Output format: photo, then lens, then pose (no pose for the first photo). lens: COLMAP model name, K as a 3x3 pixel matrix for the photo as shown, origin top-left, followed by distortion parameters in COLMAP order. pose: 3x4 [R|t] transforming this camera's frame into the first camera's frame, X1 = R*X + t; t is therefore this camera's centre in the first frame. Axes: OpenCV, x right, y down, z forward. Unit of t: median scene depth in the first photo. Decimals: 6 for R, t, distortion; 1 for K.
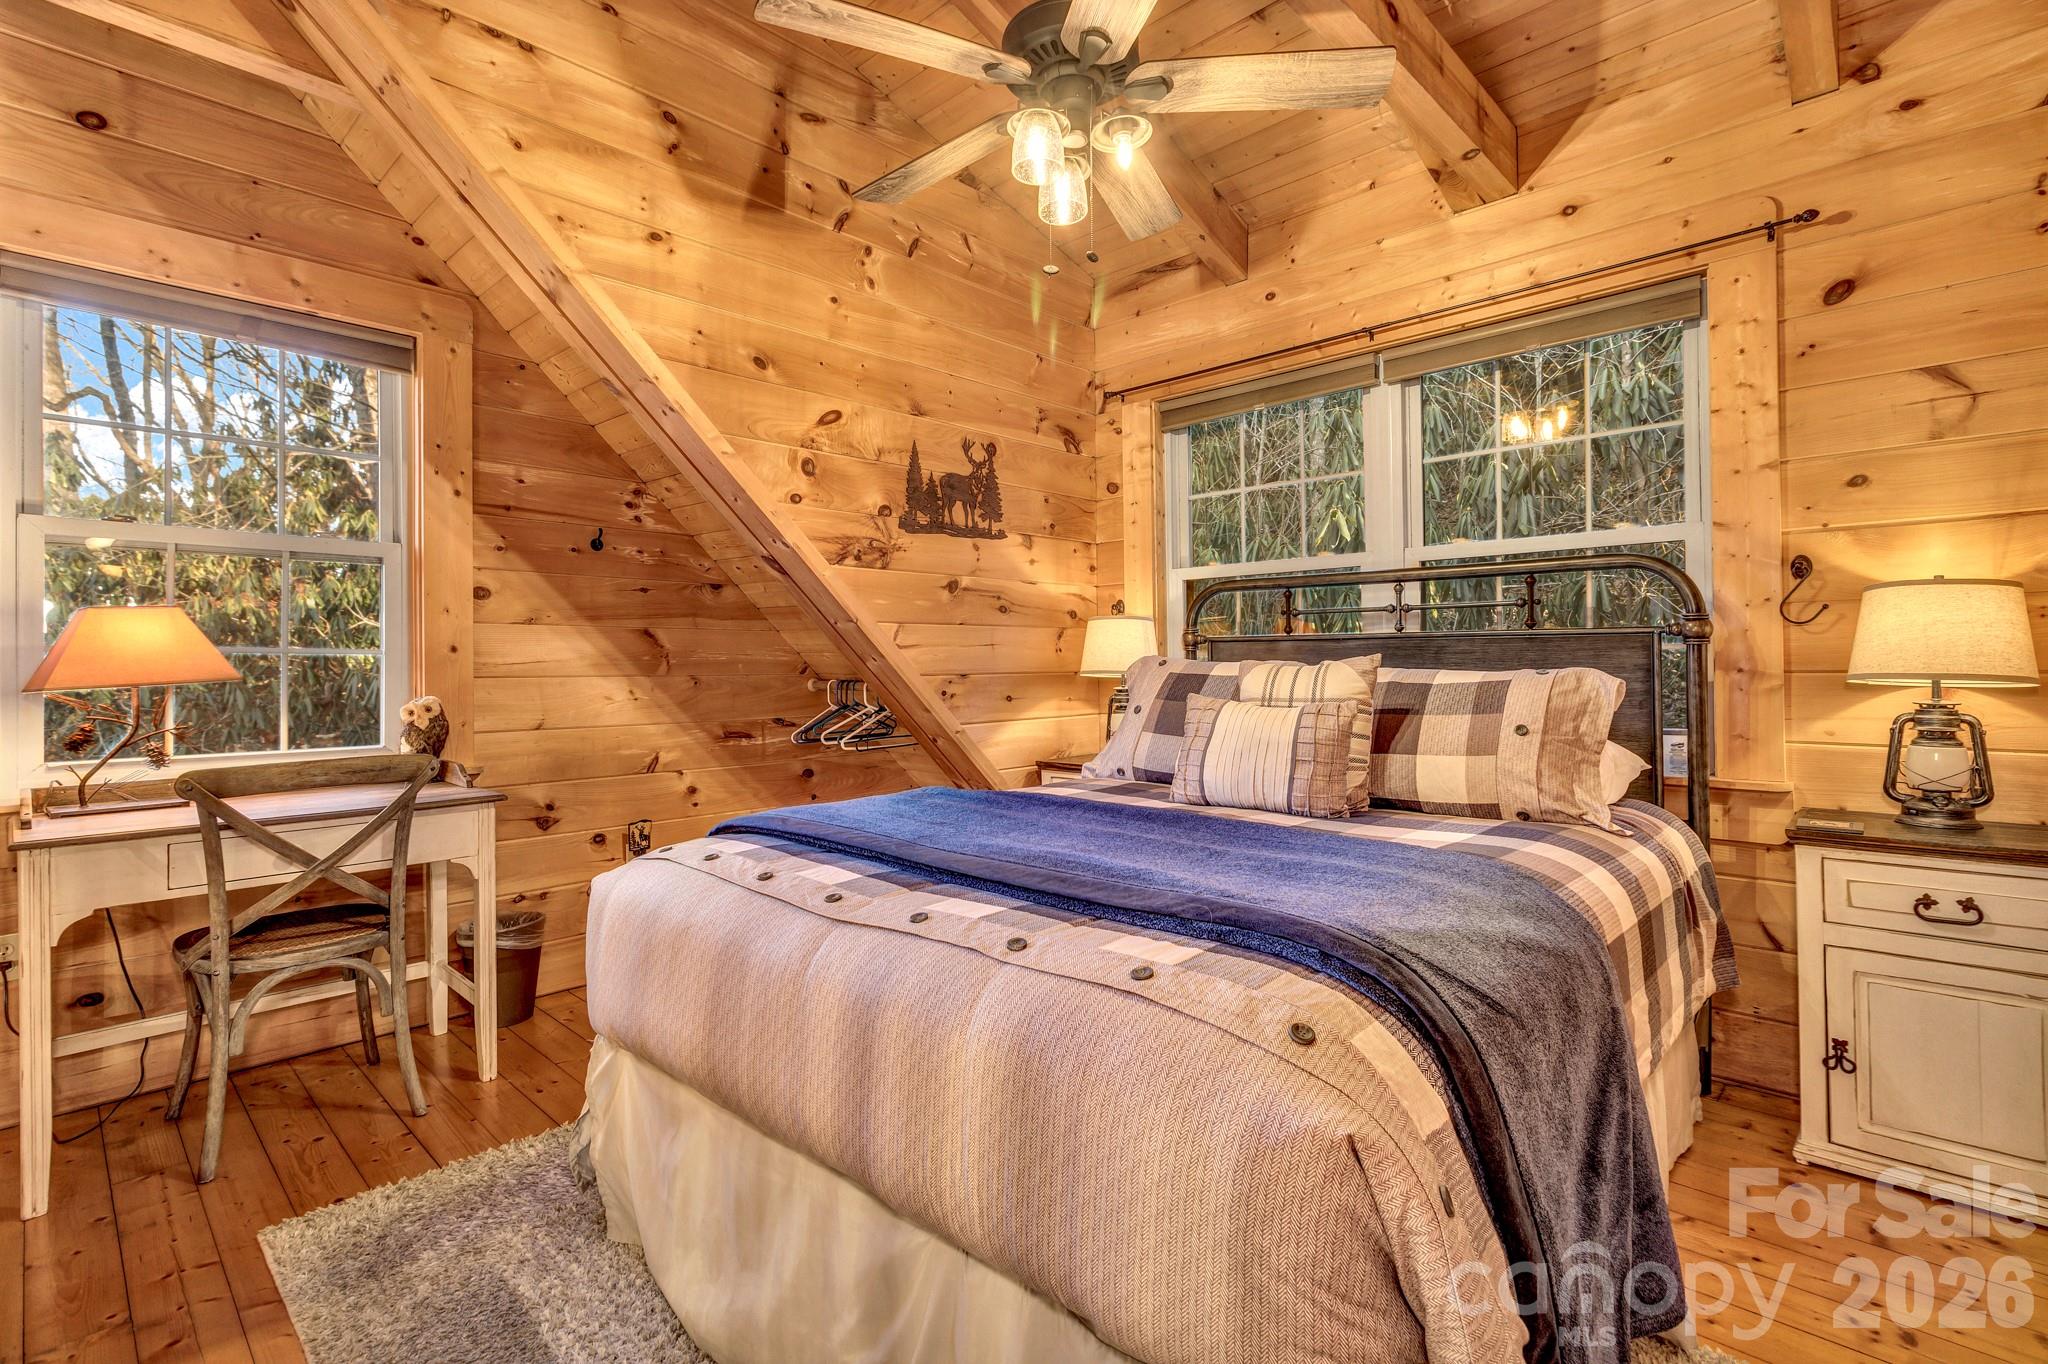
lens RADIAL K [[953.7, 0, 1035.4], [0, 953.7, 656.0], [0, 0, 1]] dist [0.001586, 0.000059]
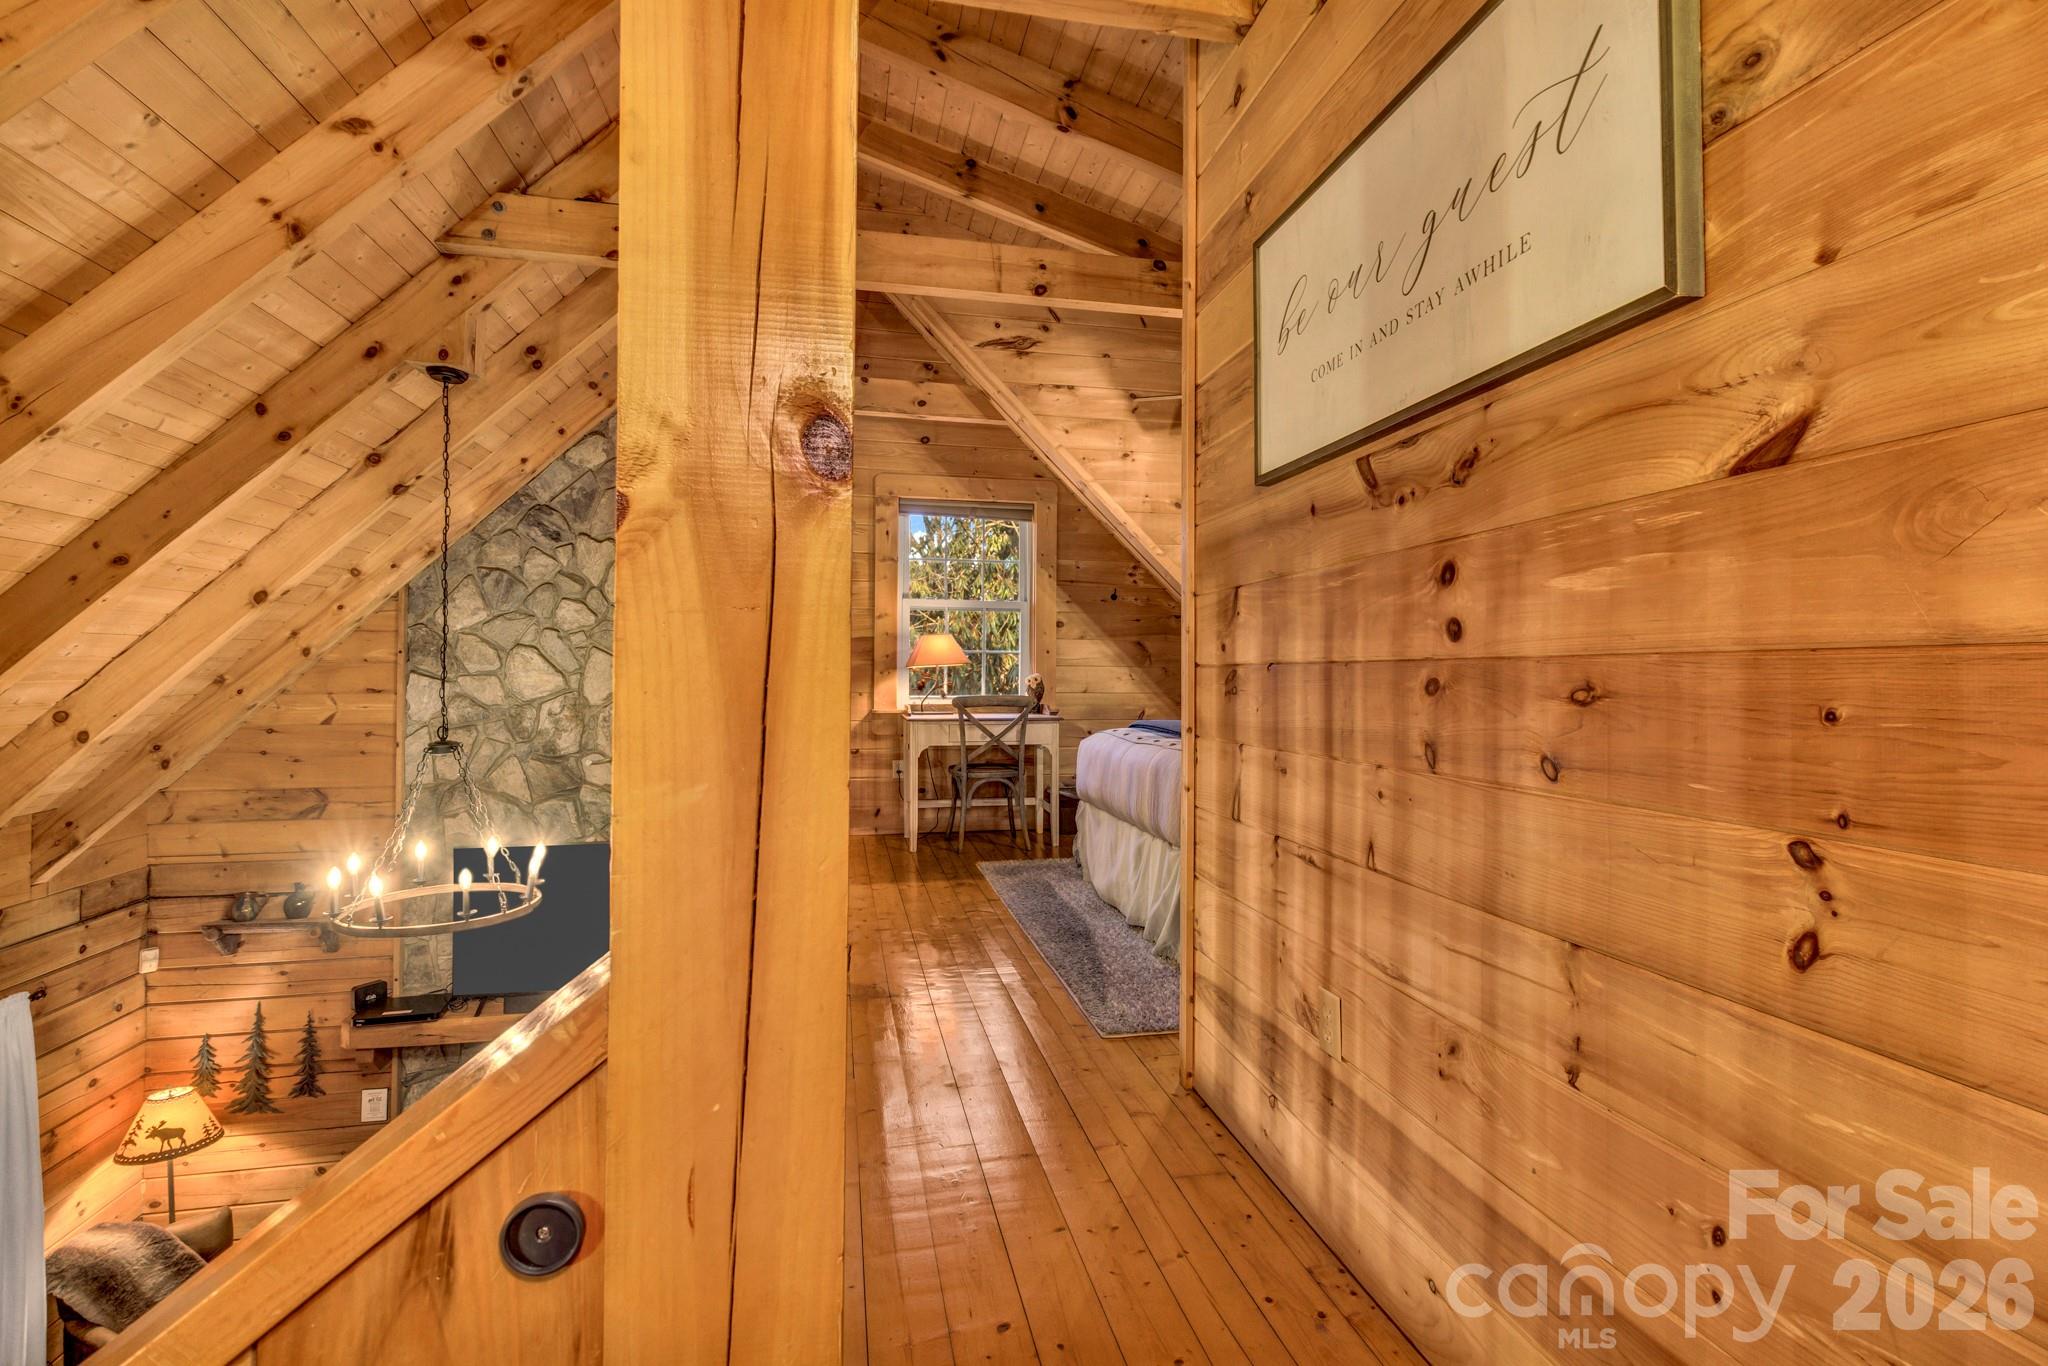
lens RADIAL K [[953.7, 0, 1035.4], [0, 953.7, 657.0], [0, 0, 1]] dist [0.001586, 0.000059]
pose [[0.823443, 0.004777, -0.567379, 0.639013], [-0.008222, 0.999960, -0.003513, 0.013161], [0.567340, 0.007557, 0.823449, -0.847535]]
